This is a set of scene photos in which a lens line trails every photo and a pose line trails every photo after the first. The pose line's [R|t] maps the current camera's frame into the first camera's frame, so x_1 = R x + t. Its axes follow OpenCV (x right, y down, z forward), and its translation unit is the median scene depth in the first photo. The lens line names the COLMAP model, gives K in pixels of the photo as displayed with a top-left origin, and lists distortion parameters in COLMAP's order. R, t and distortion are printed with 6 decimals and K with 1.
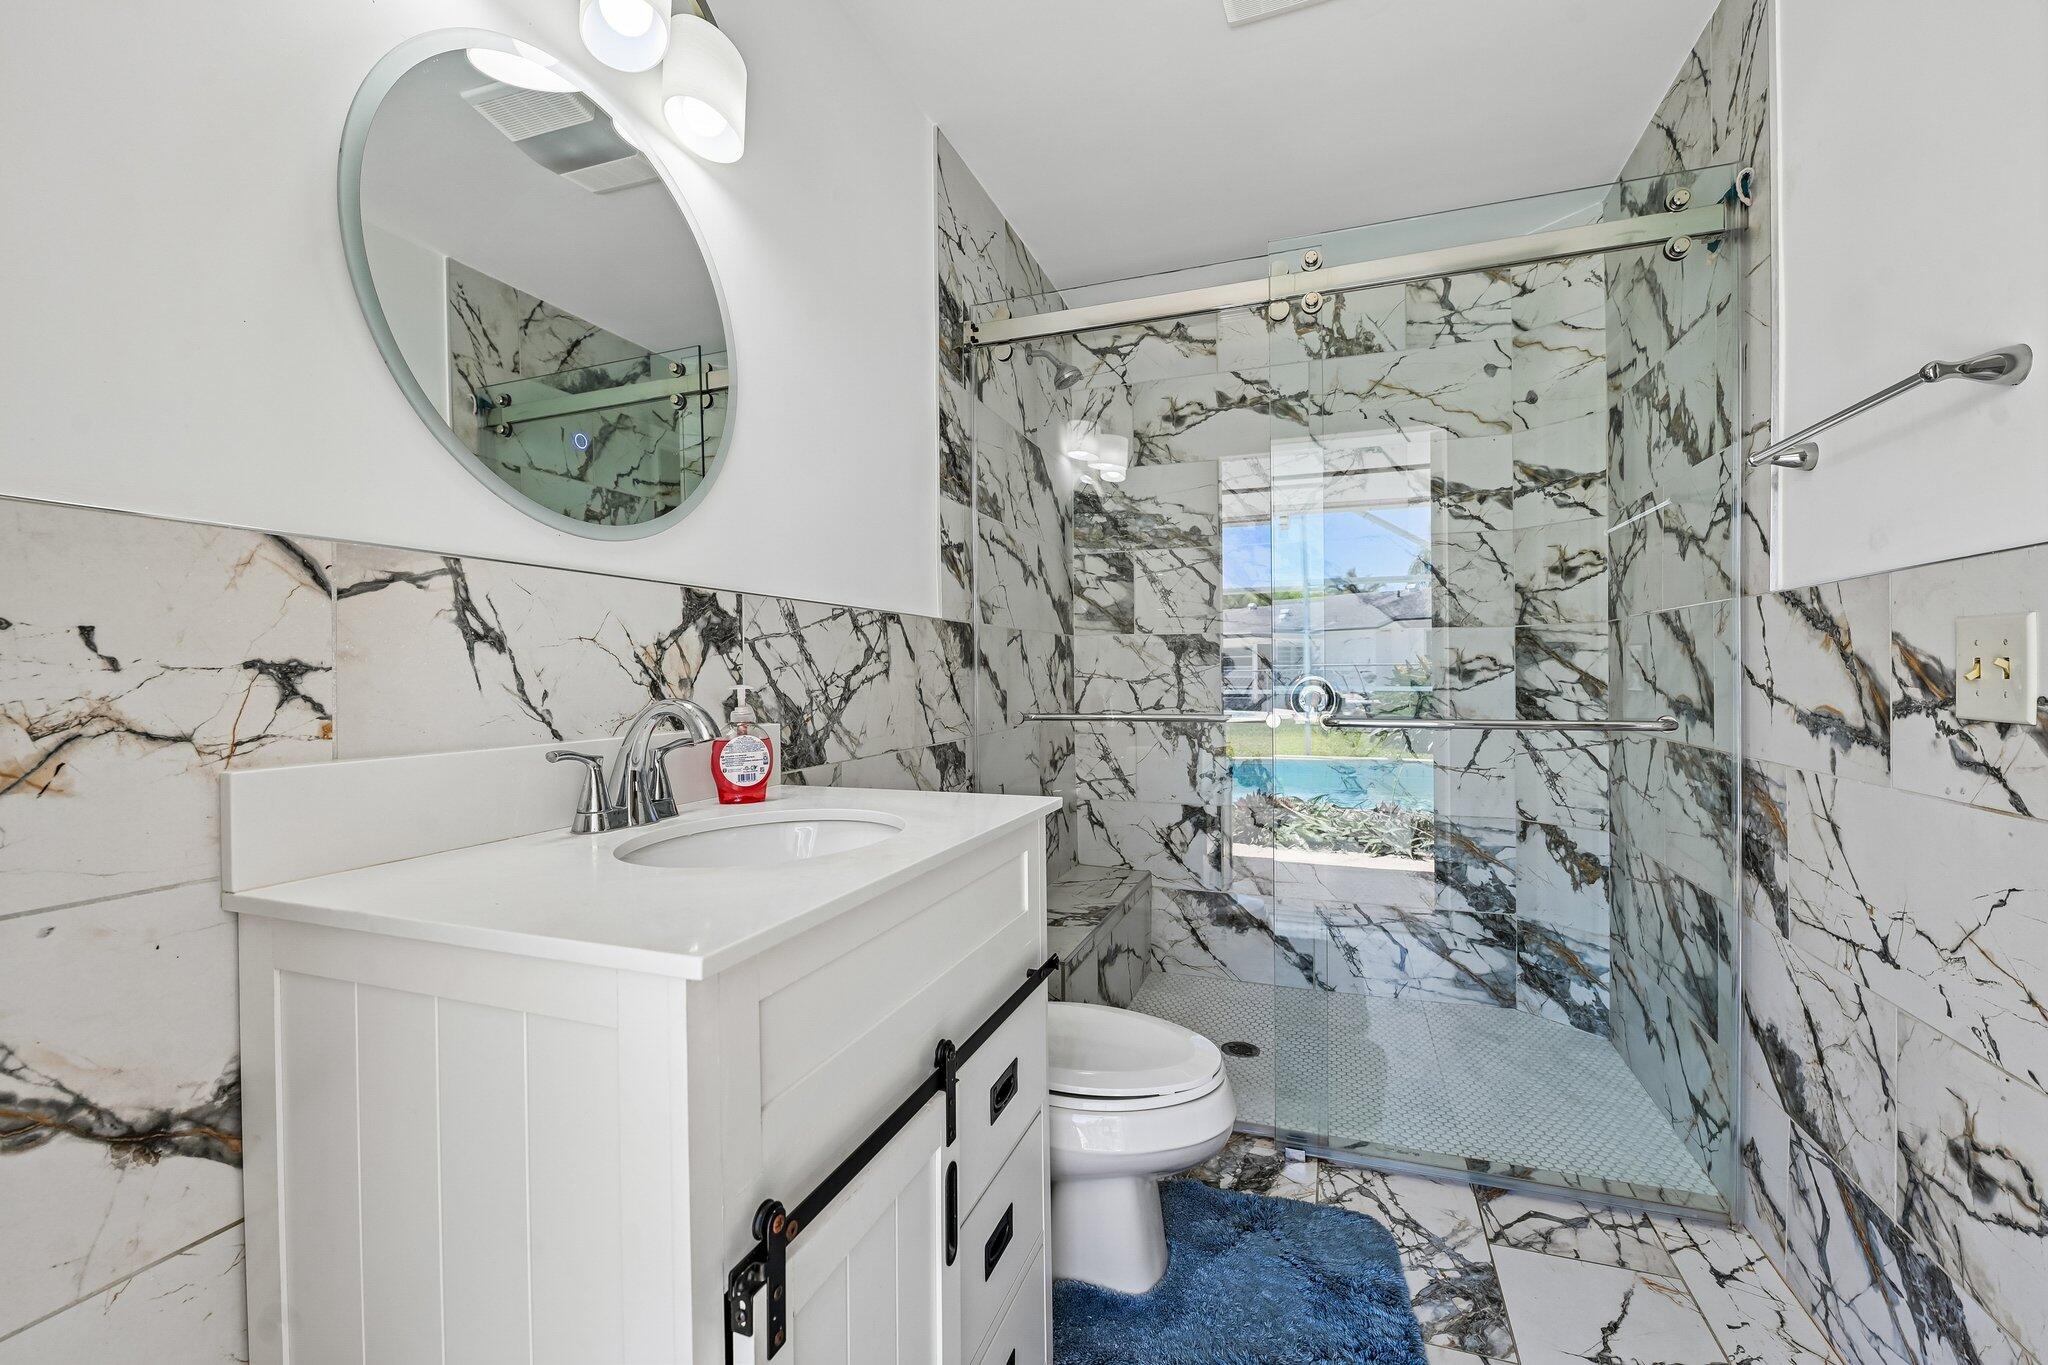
lens RADIAL K [[851.1, 0, 1022.6], [0, 851.1, 676.4], [0, 0, 1]] dist [-0.009160, -0.000458]
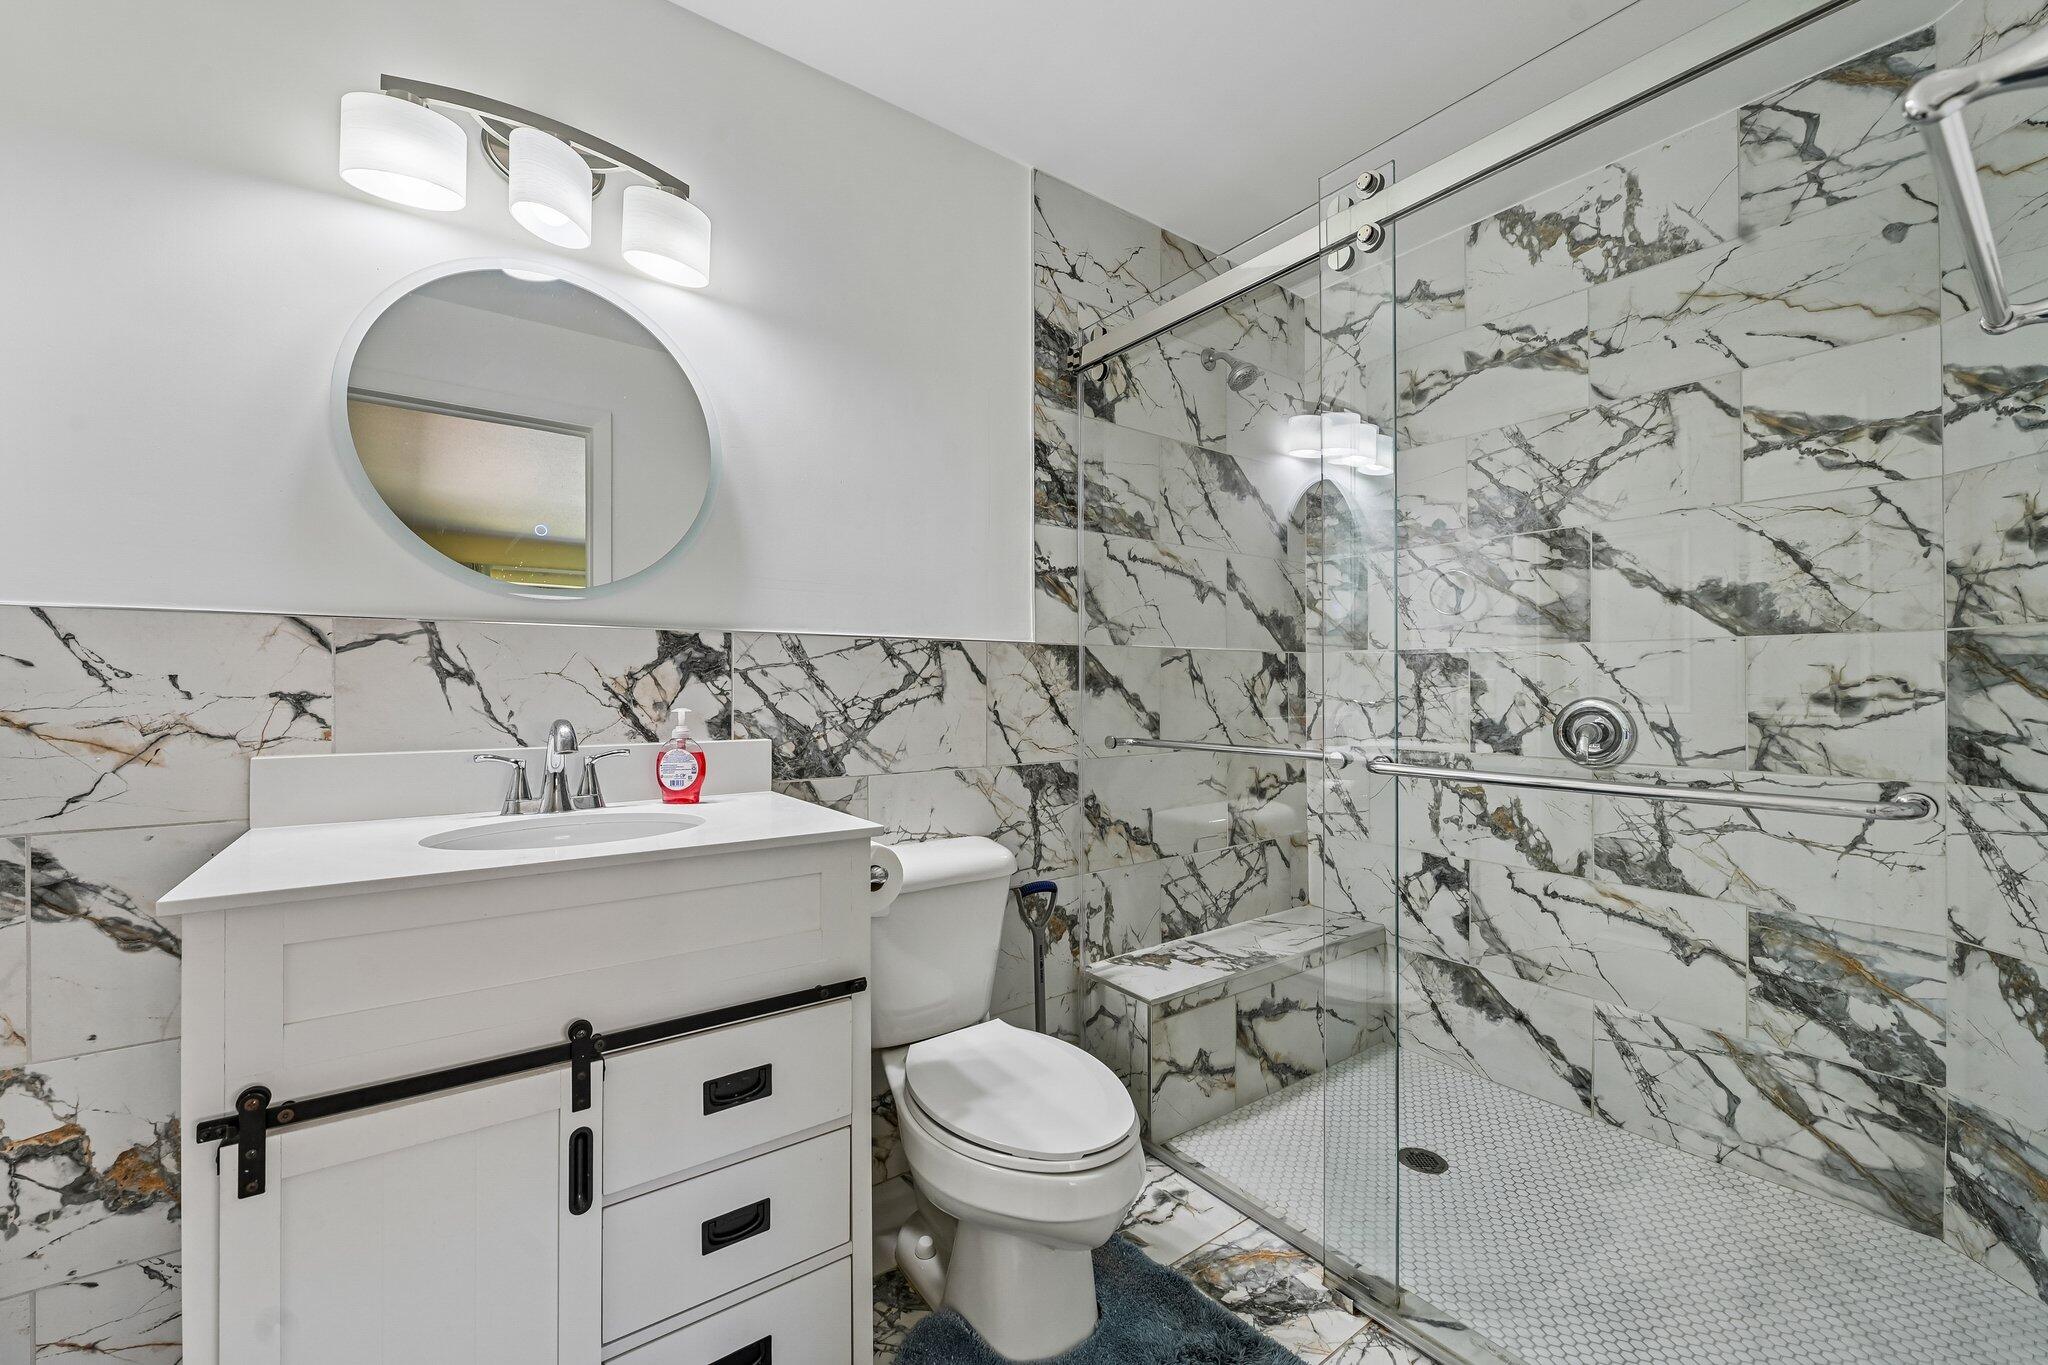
lens RADIAL K [[809.2, 0, 1024.4], [0, 809.2, 684.2], [0, 0, 1]] dist [-0.007759, -0.000824]
pose [[0.835616, 0.006041, -0.549281, 0.343909], [-0.008040, 0.999967, -0.001235, -0.012716], [0.549255, 0.005448, 0.835637, 0.136028]]
